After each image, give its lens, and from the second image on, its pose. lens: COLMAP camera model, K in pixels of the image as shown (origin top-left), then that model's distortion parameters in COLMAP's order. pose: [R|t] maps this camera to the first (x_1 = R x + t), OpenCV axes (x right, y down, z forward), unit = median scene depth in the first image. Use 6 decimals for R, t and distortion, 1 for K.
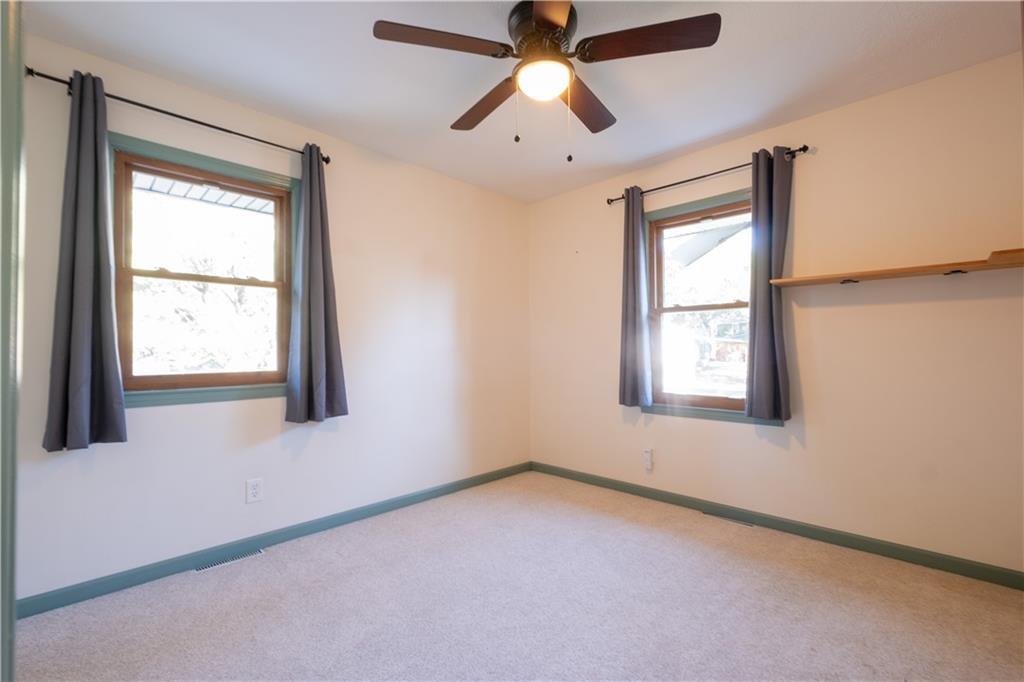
lens RADIAL K [[447.8, 0, 512.0], [0, 447.8, 341.0], [0, 0, 1]] dist [0.000601, 0.000133]
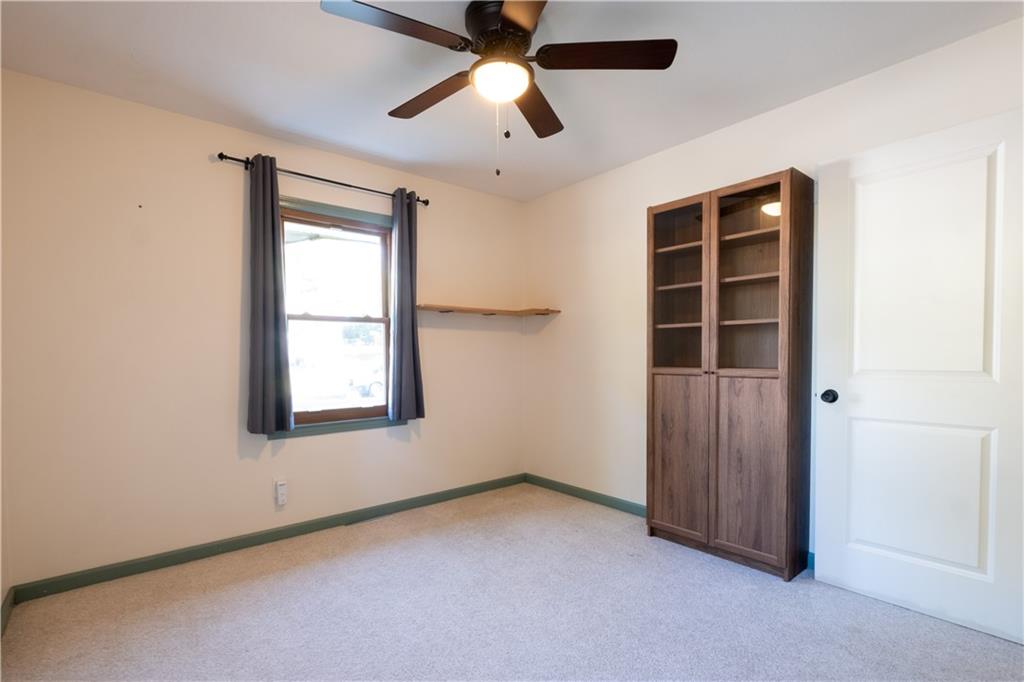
lens RADIAL K [[479.8, 0, 512.6], [0, 479.8, 367.9], [0, 0, 1]] dist [-0.000179, 0.000057]
pose [[0.098269, -0.023715, 0.994877, -0.652282], [-0.011080, 0.999628, 0.024923, 0.002662], [-0.995098, -0.013472, 0.097970, 0.587822]]
